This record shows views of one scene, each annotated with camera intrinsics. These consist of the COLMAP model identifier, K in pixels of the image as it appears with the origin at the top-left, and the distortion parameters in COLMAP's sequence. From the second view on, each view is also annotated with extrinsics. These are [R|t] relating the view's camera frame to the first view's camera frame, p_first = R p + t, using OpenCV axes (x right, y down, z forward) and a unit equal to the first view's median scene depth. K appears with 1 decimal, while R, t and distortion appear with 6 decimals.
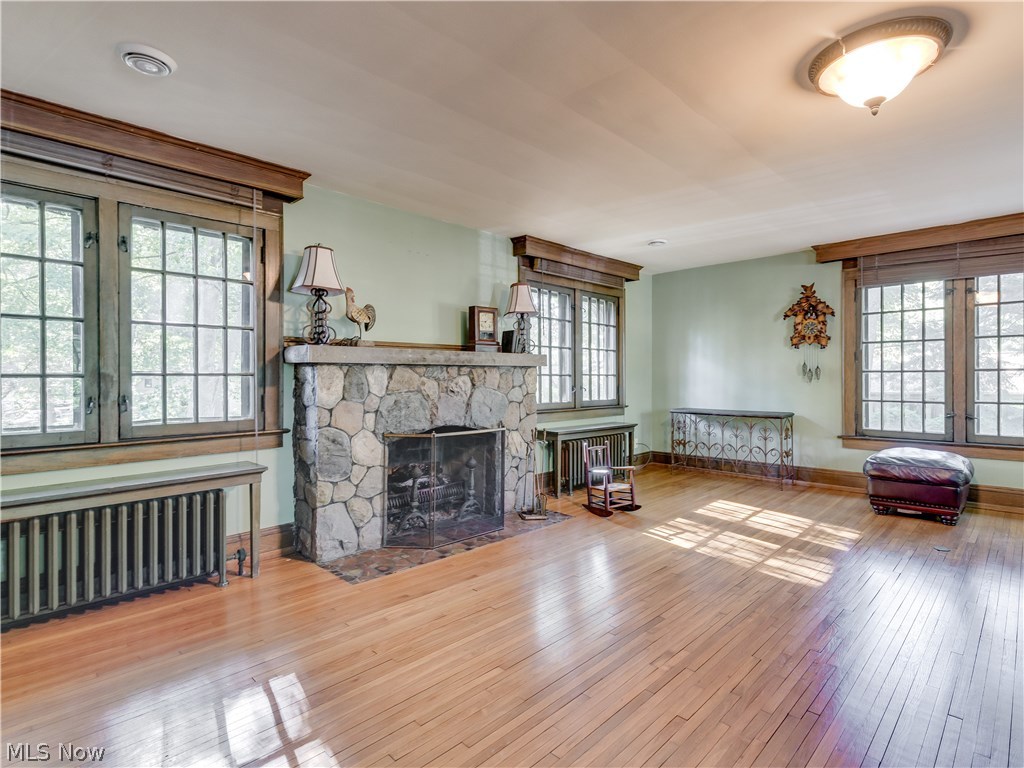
lens RADIAL K [[529.0, 0, 517.0], [0, 529.0, 381.0], [0, 0, 1]] dist [0.004070, 0.000213]
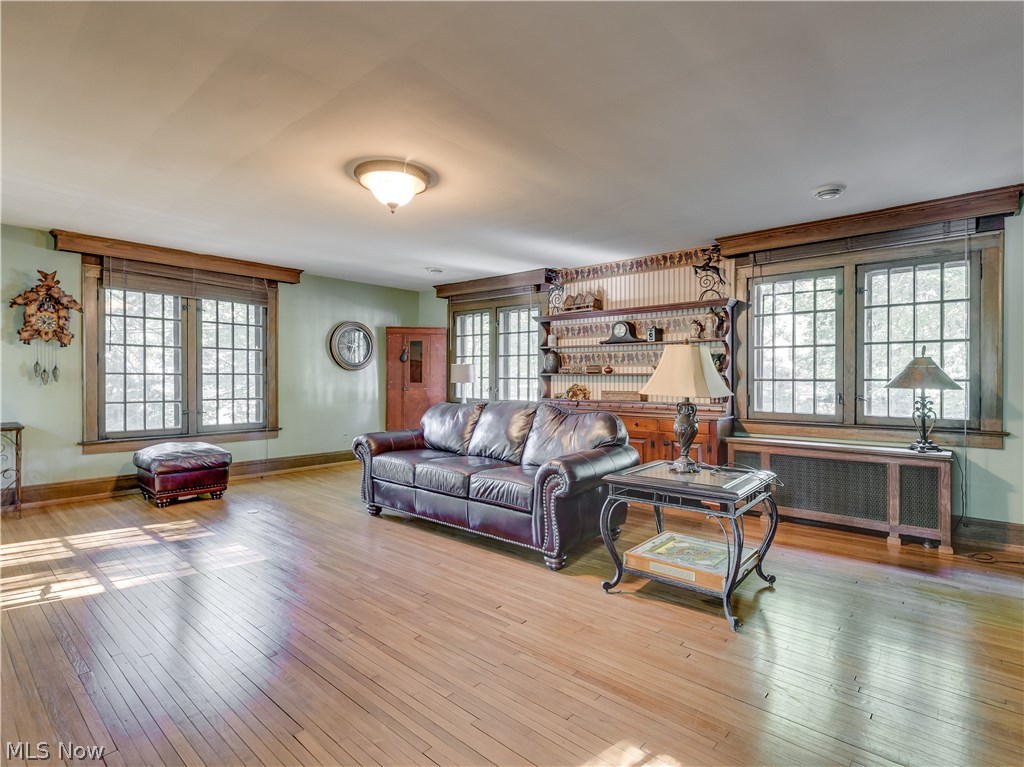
lens RADIAL K [[529.0, 0, 516.6], [0, 529.0, 382.3], [0, 0, 1]] dist [0.004070, 0.000213]
pose [[-0.055271, -0.002667, 0.998468, -0.365226], [0.001795, 0.999995, 0.002770, -0.003152], [-0.998470, 0.001945, -0.055266, 0.292229]]
